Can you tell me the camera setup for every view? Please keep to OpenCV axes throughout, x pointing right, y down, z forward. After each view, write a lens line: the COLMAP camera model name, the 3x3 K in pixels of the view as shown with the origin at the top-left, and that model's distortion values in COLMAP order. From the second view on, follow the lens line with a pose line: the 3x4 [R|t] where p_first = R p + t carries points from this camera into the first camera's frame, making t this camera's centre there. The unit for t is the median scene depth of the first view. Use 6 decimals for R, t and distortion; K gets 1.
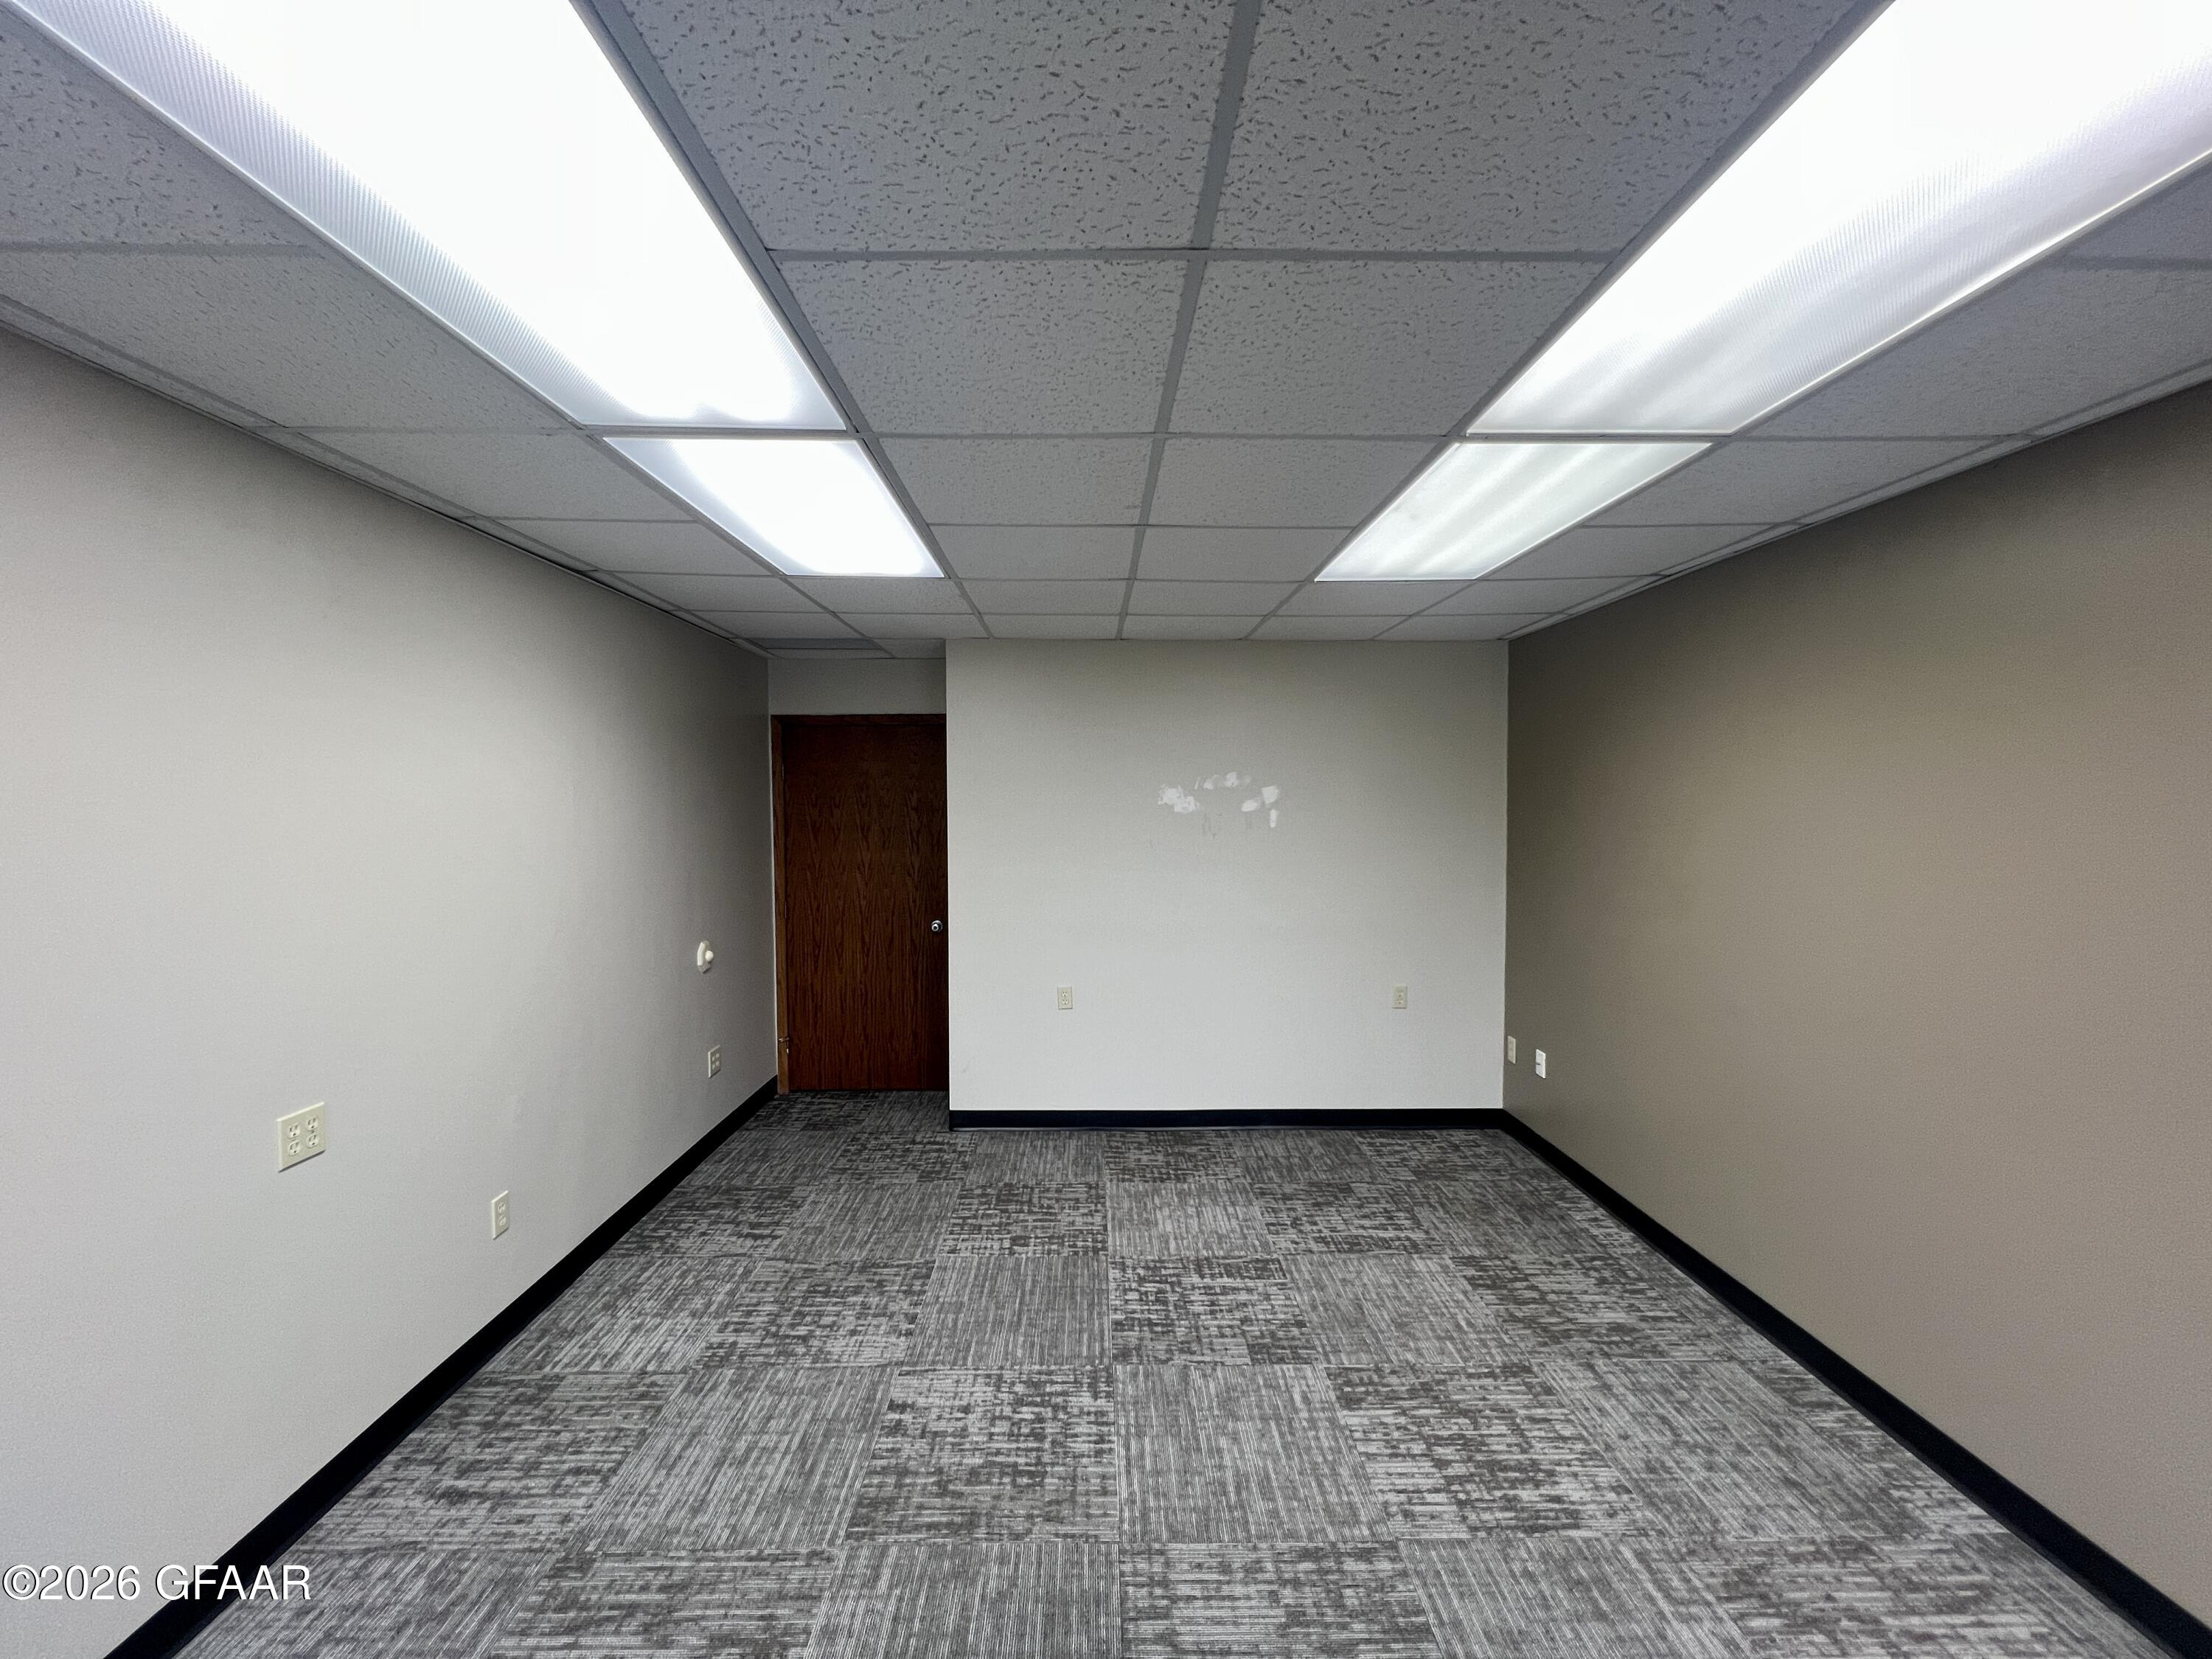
lens RADIAL K [[891.2, 0, 1098.0], [0, 891.2, 825.5], [0, 0, 1]] dist [0.000467, -0.000023]
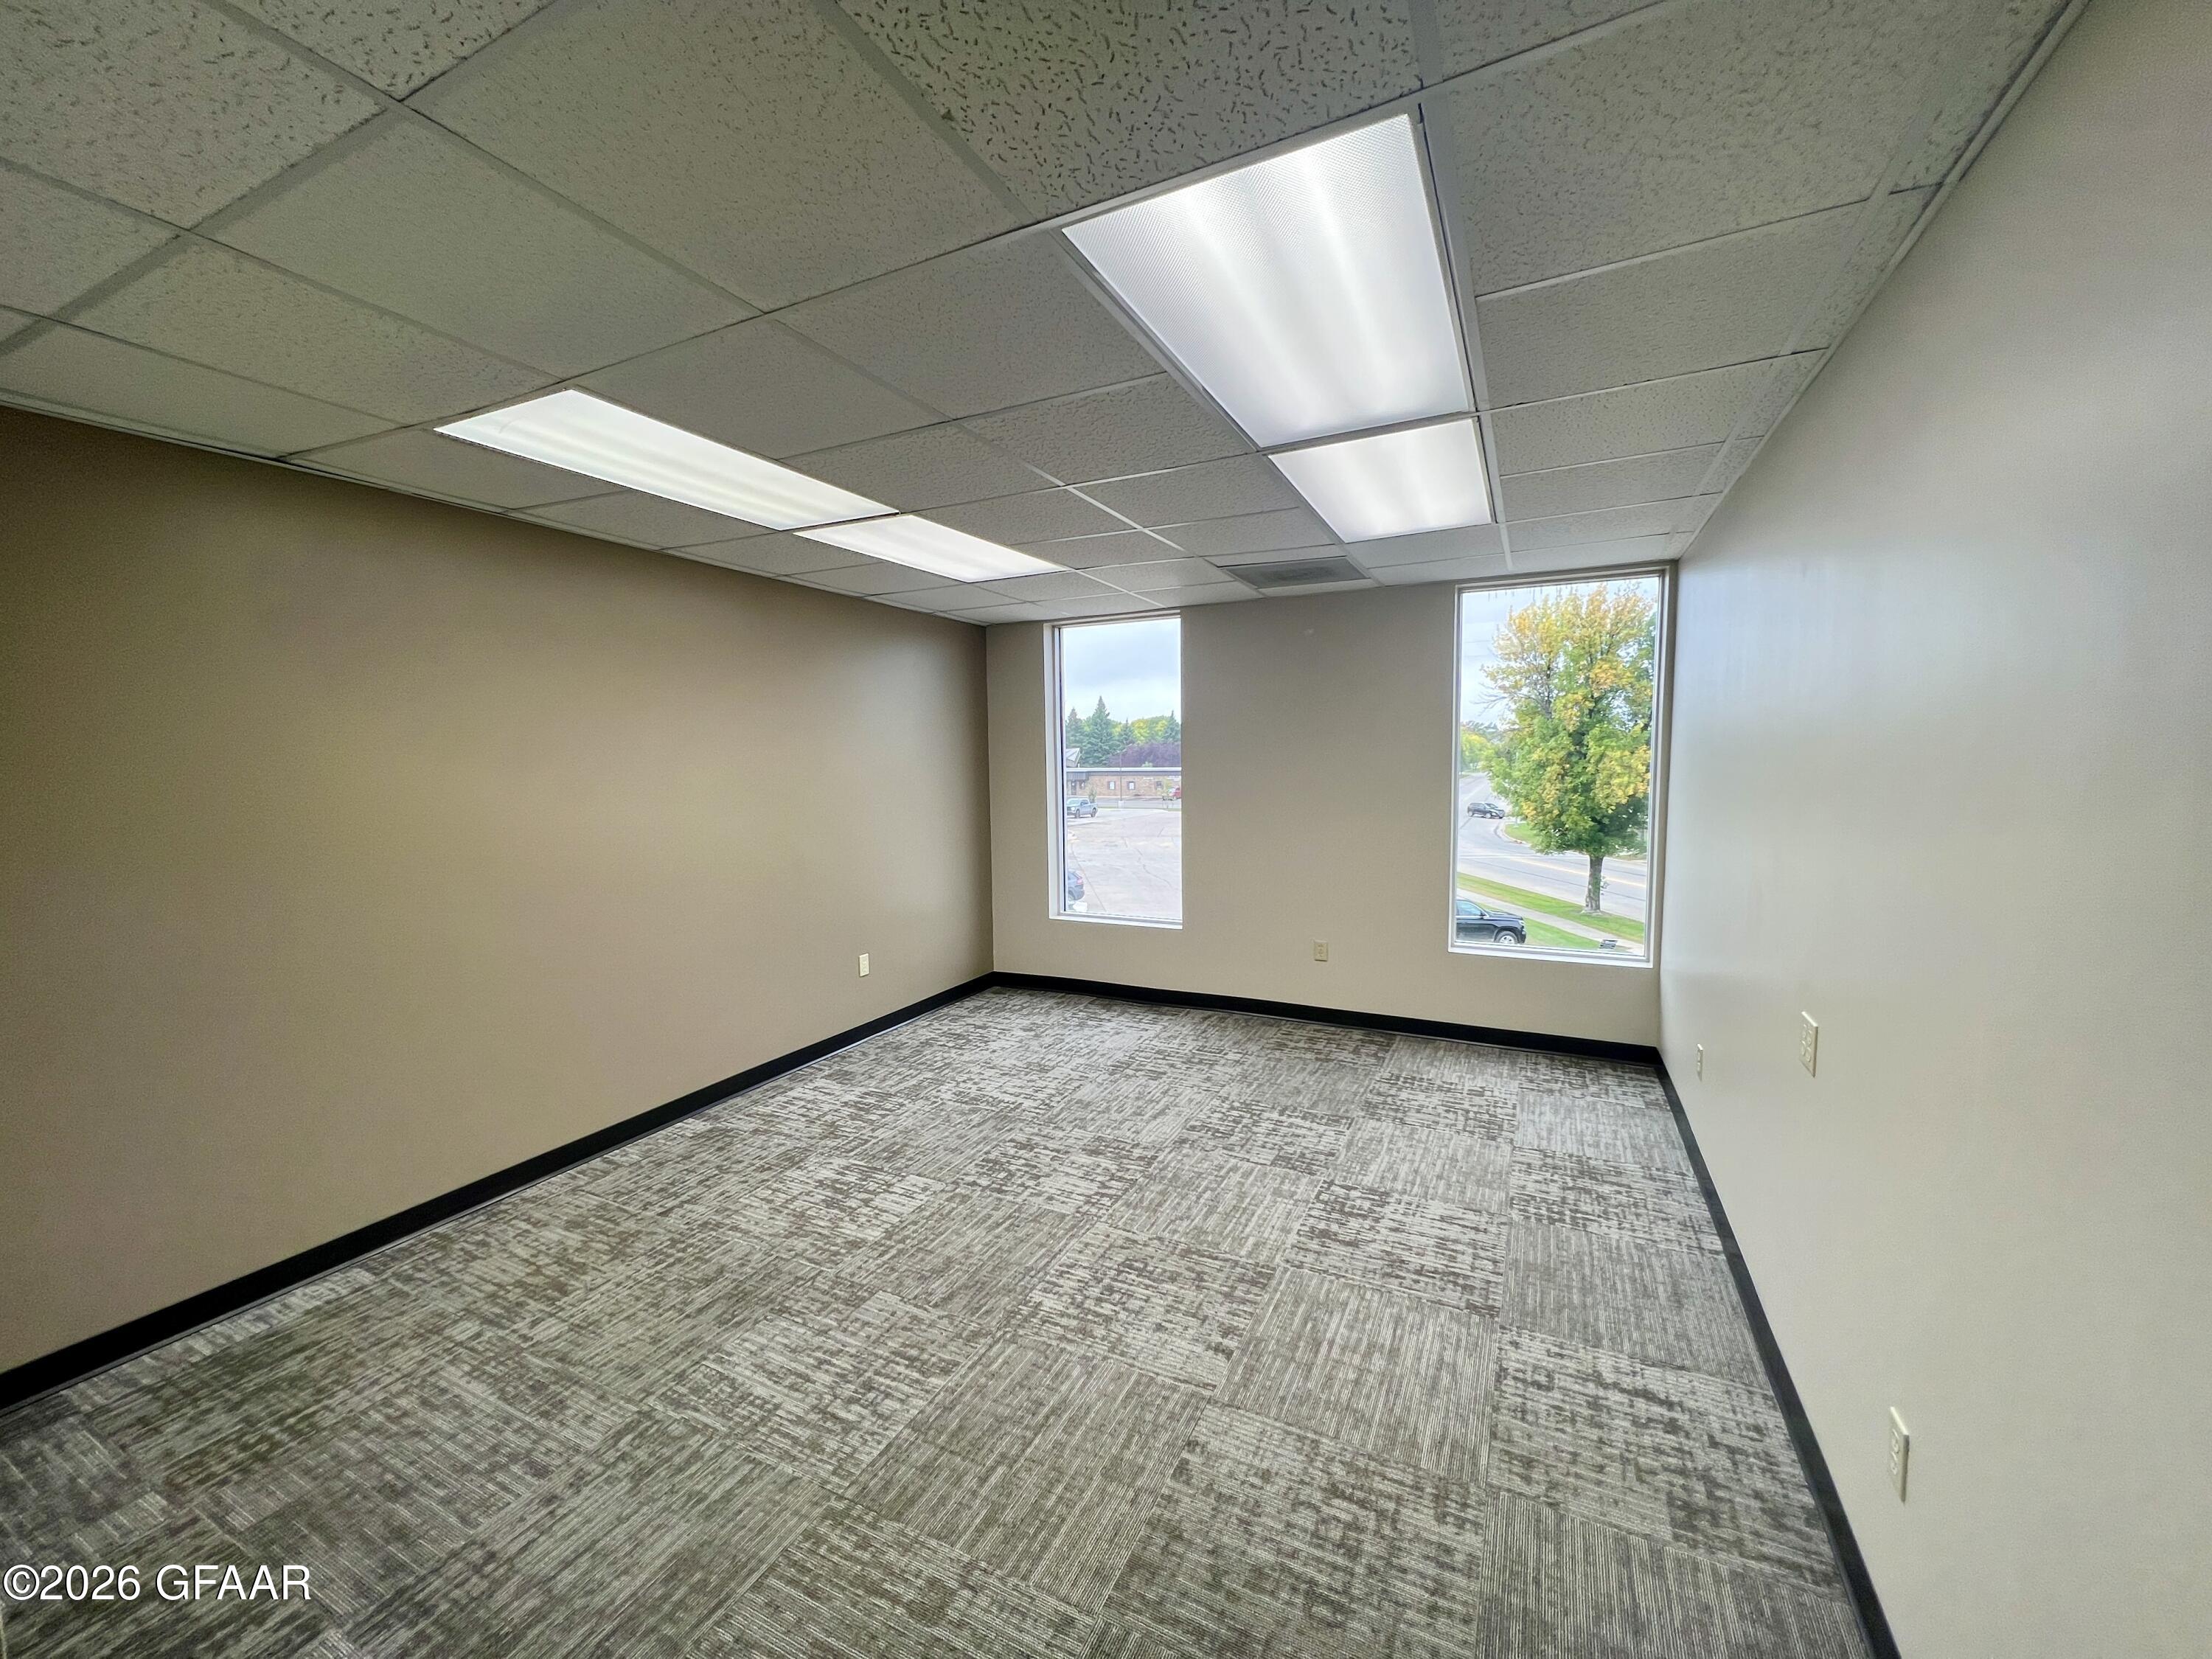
lens RADIAL K [[891.2, 0, 1099.1], [0, 891.2, 826.2], [0, 0, 1]] dist [0.000467, -0.000023]
pose [[-0.891484, -0.022351, 0.452500, -0.546986], [0.028150, 0.994120, 0.104563, -0.016928], [-0.452176, 0.105954, -0.885613, 1.919041]]
